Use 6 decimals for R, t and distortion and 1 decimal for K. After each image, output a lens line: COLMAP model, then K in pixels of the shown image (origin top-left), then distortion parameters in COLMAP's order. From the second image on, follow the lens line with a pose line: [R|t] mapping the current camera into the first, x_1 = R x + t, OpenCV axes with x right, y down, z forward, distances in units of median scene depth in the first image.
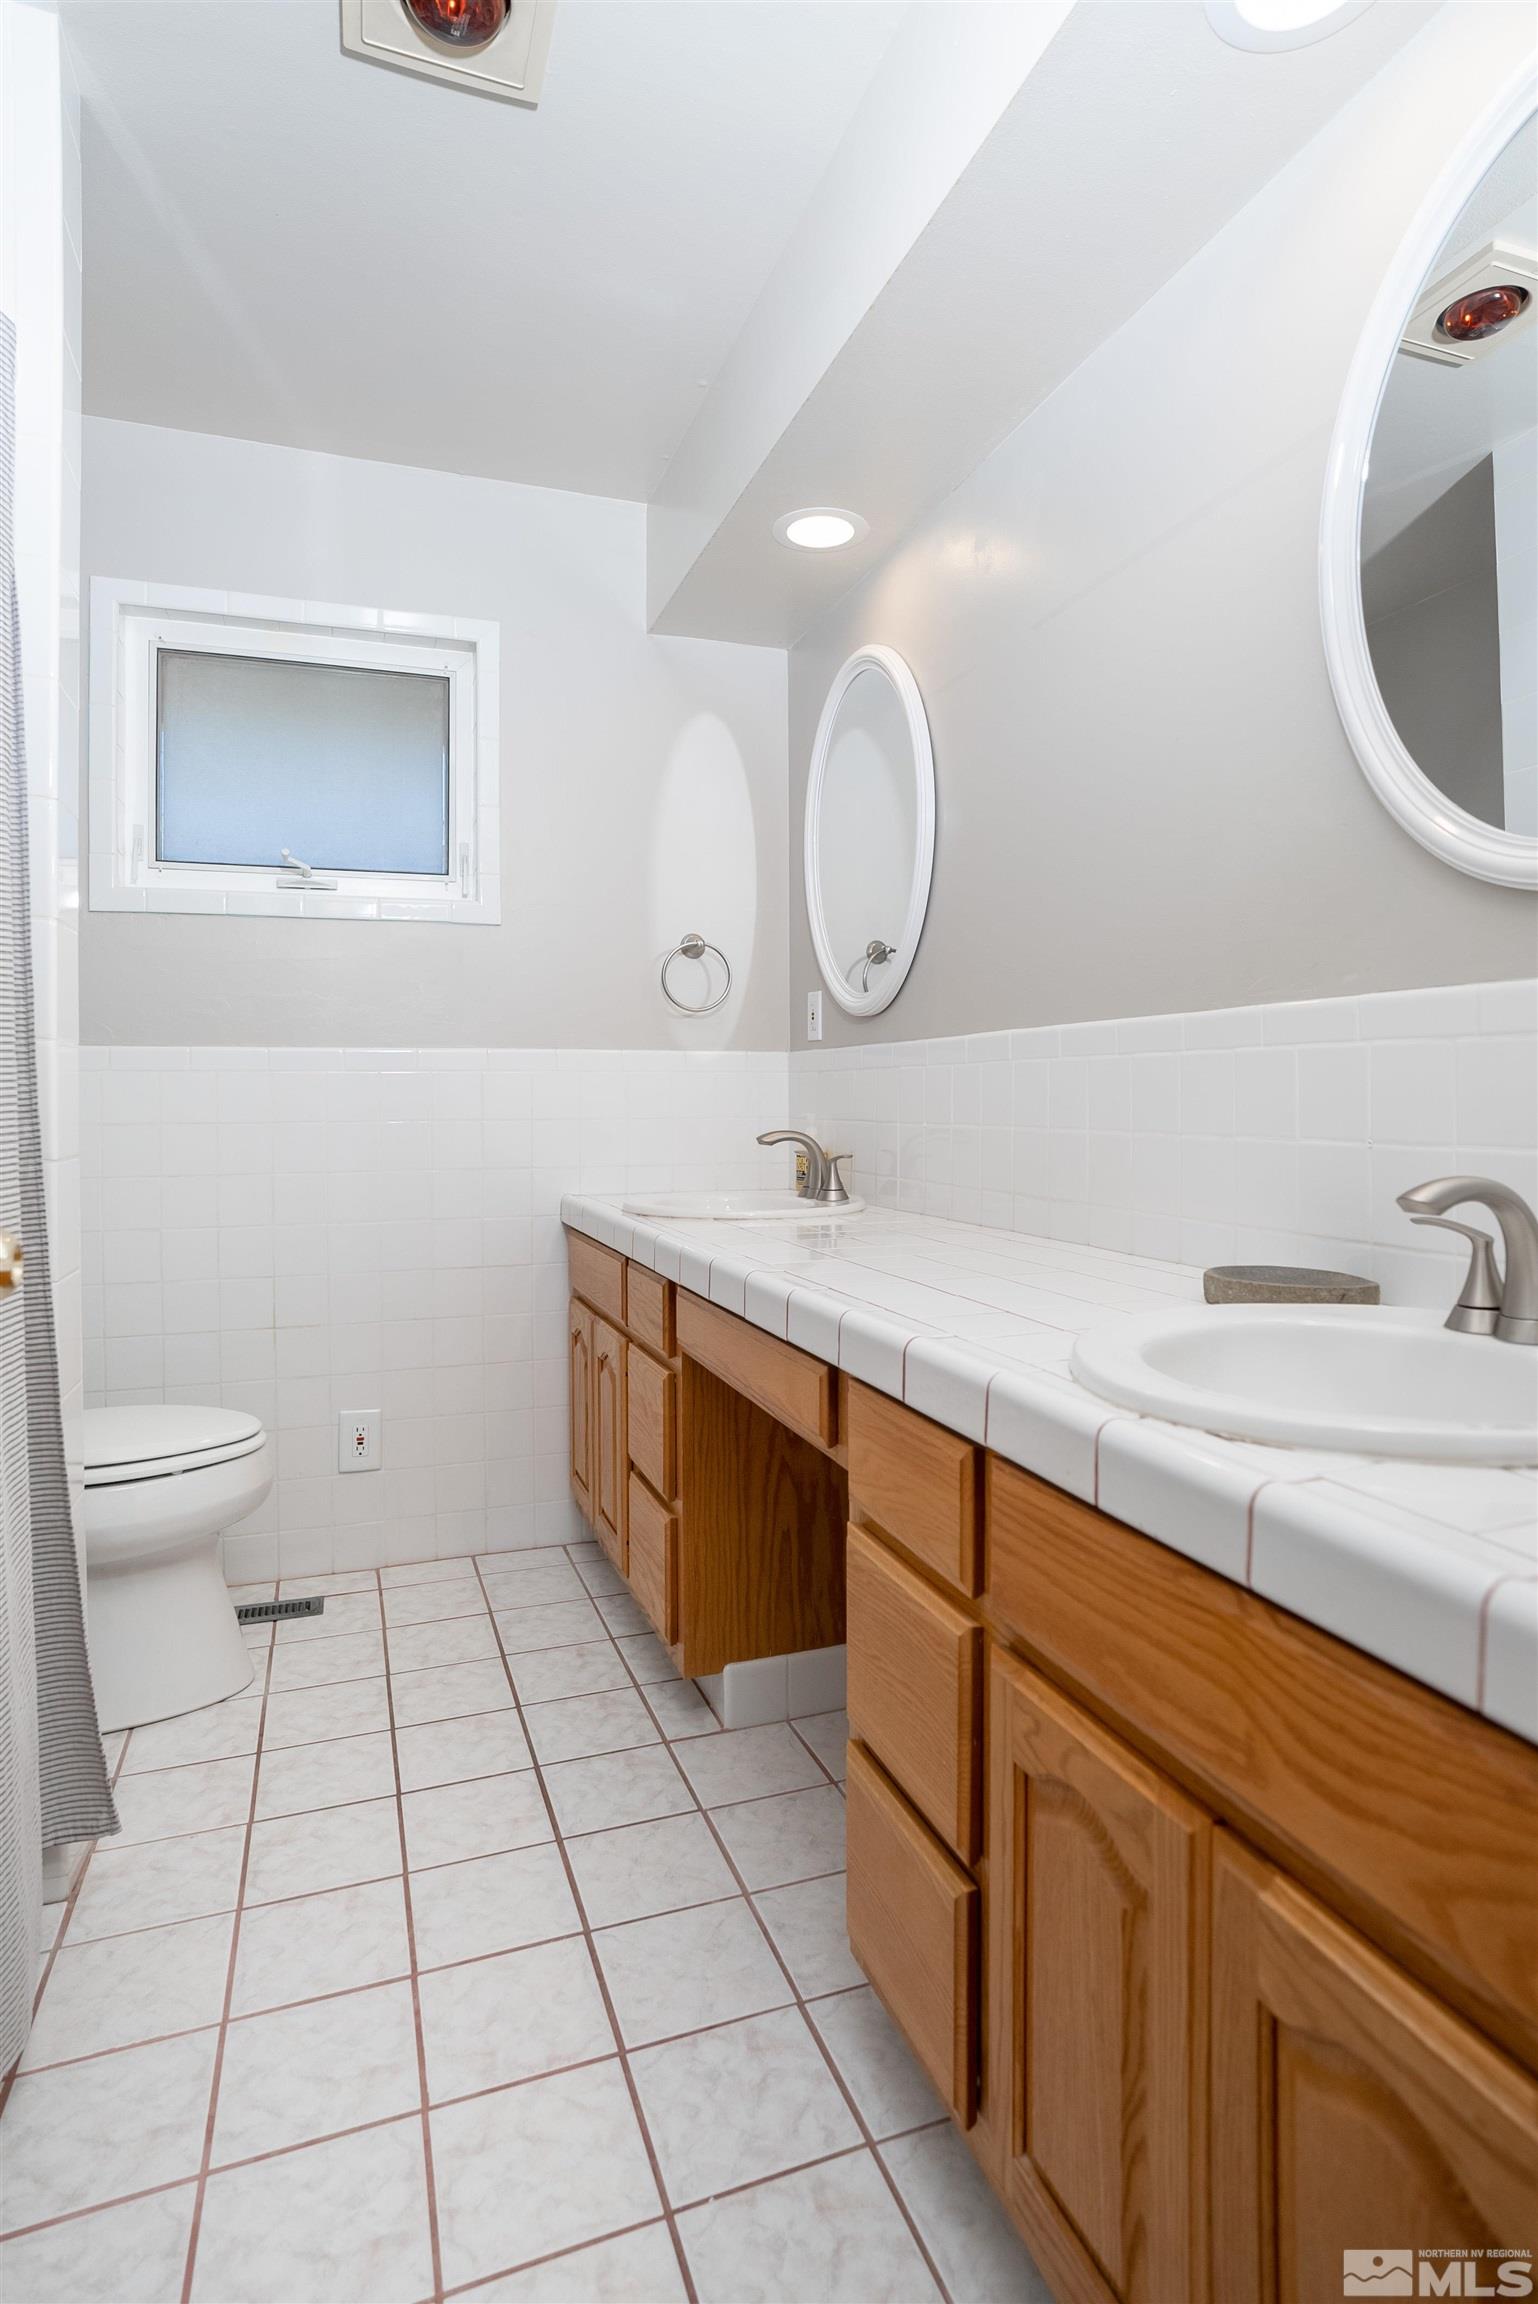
lens RADIAL K [[1322.0, 0, 939.7], [0, 1322.0, 1153.0], [0, 0, 1]] dist [-0.066015, 0.027987]
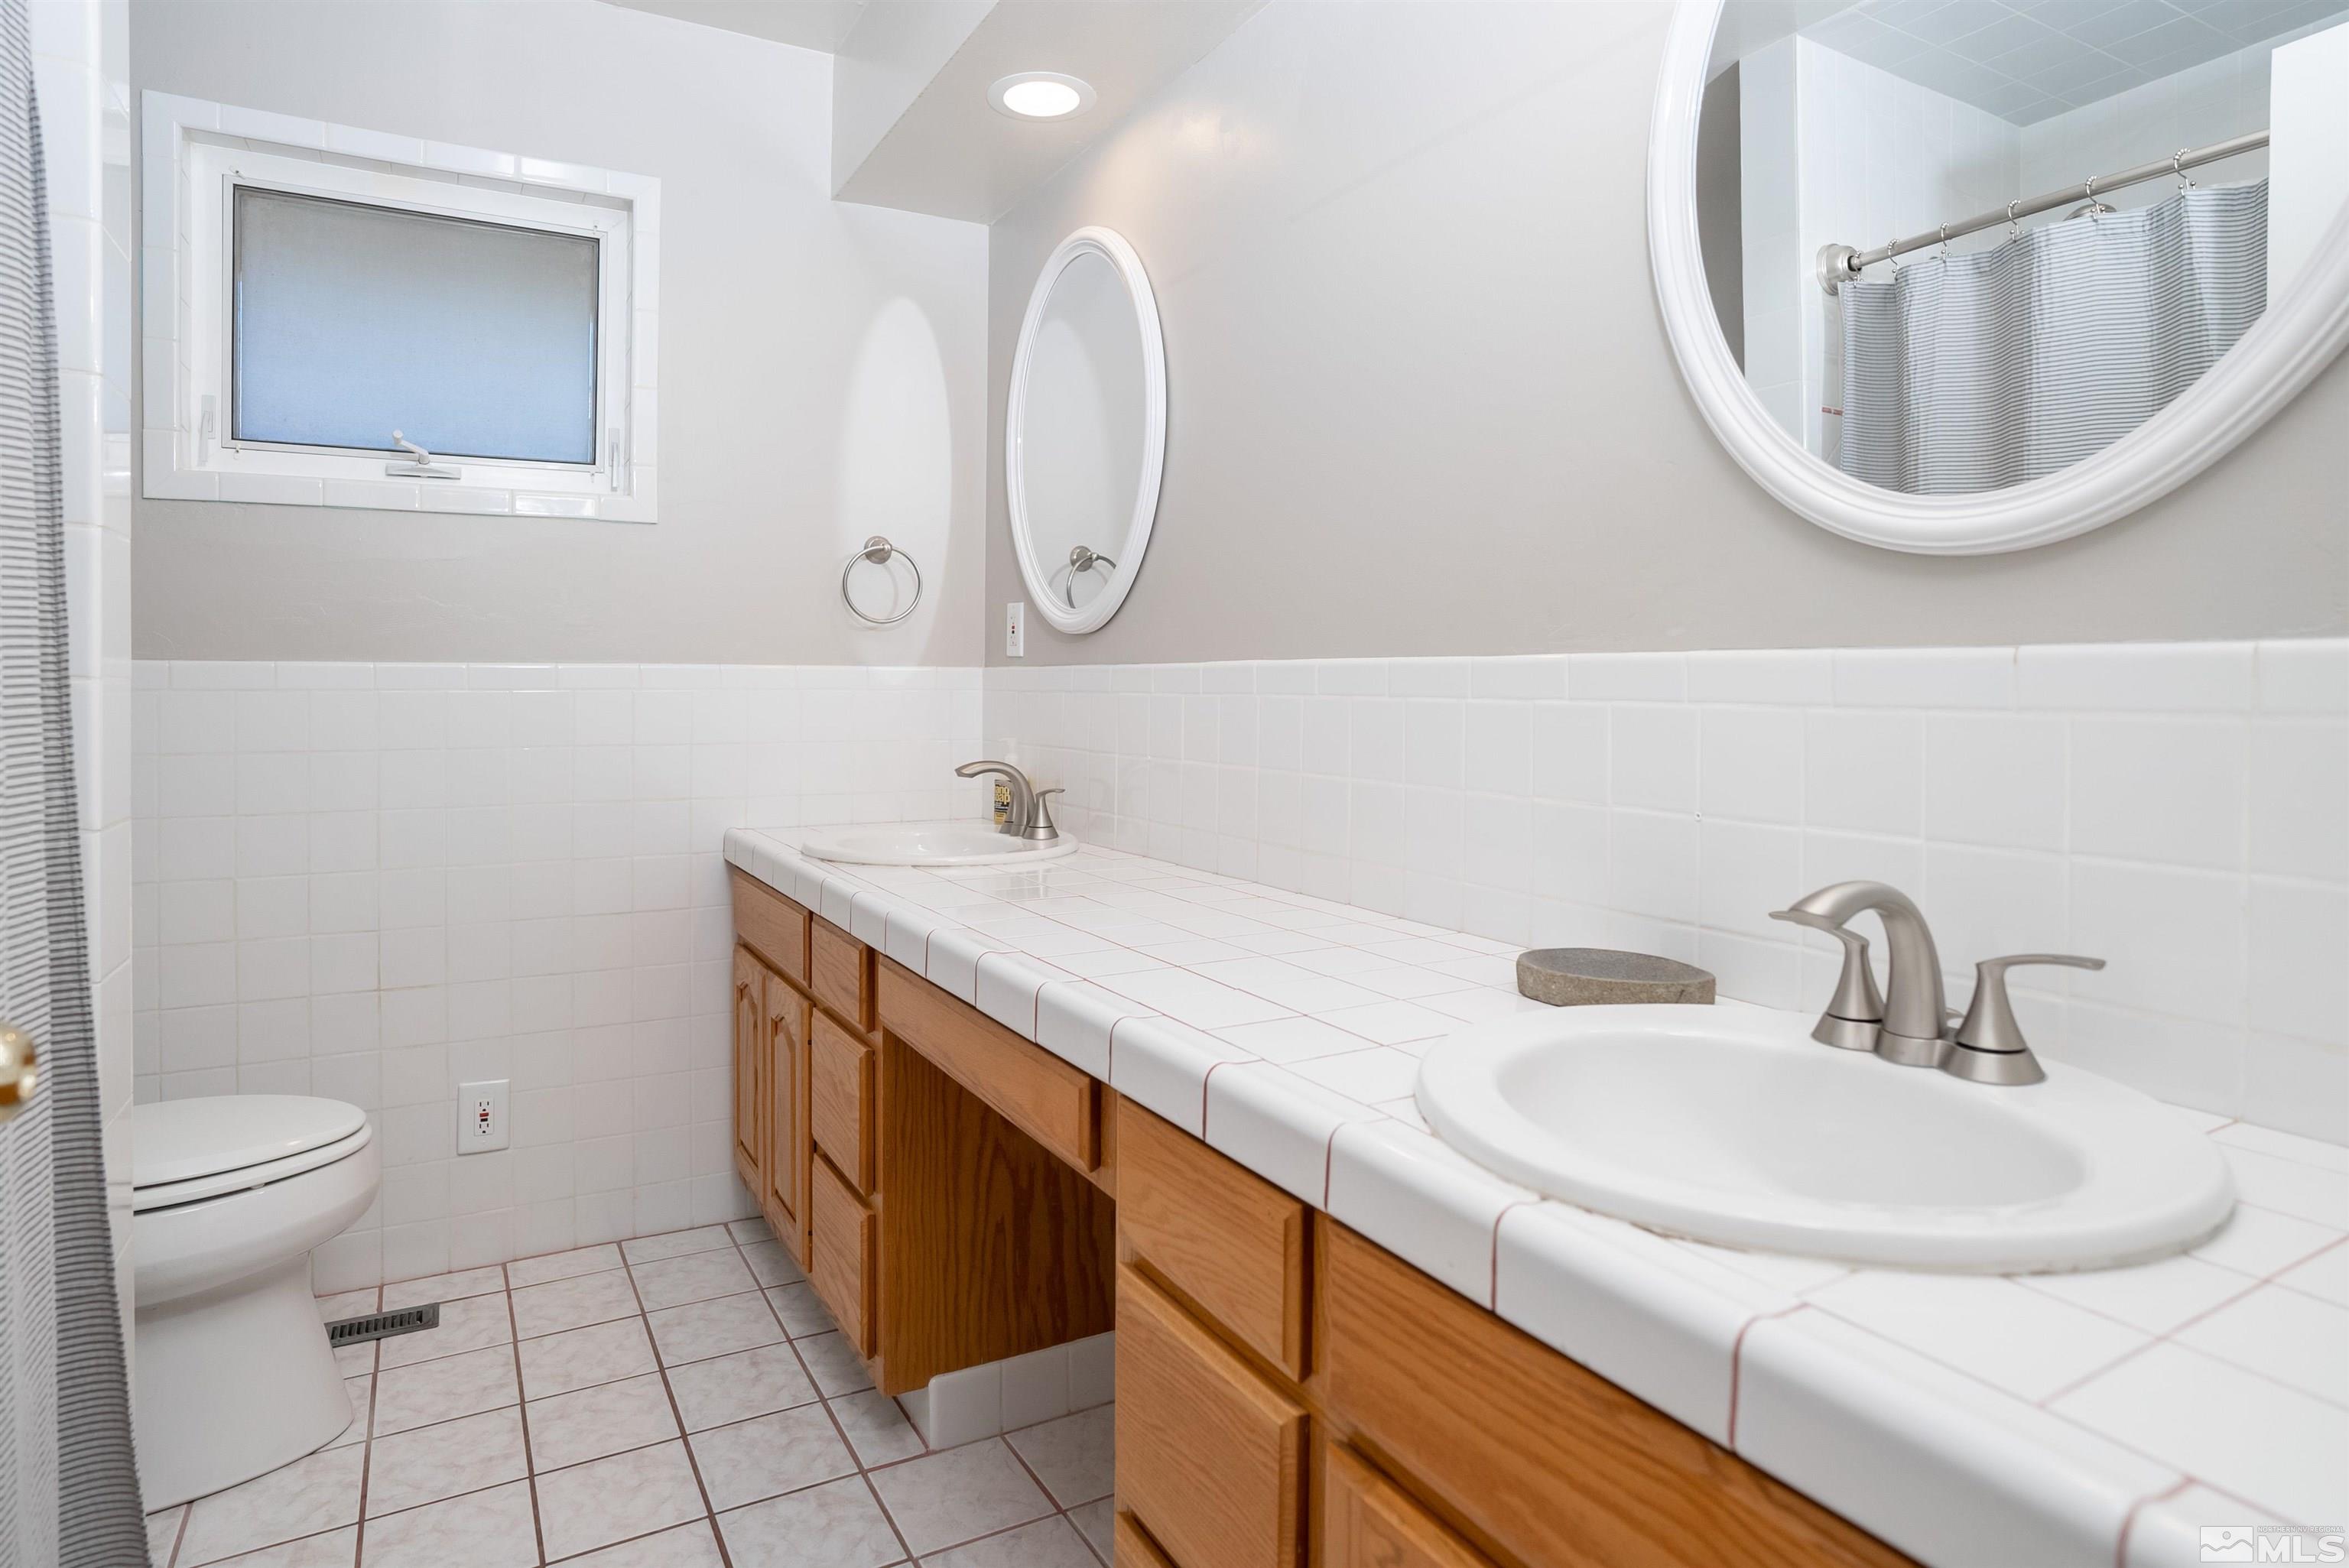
lens RADIAL K [[1347.7, 0, 1269.7], [0, 1347.7, 727.3], [0, 0, 1]] dist [-0.066015, 0.027987]
pose [[0.991046, 0.004416, 0.133446, -0.058288], [-0.003436, 0.999965, -0.007570, -0.040162], [-0.133474, 0.007044, 0.991027, 0.082239]]
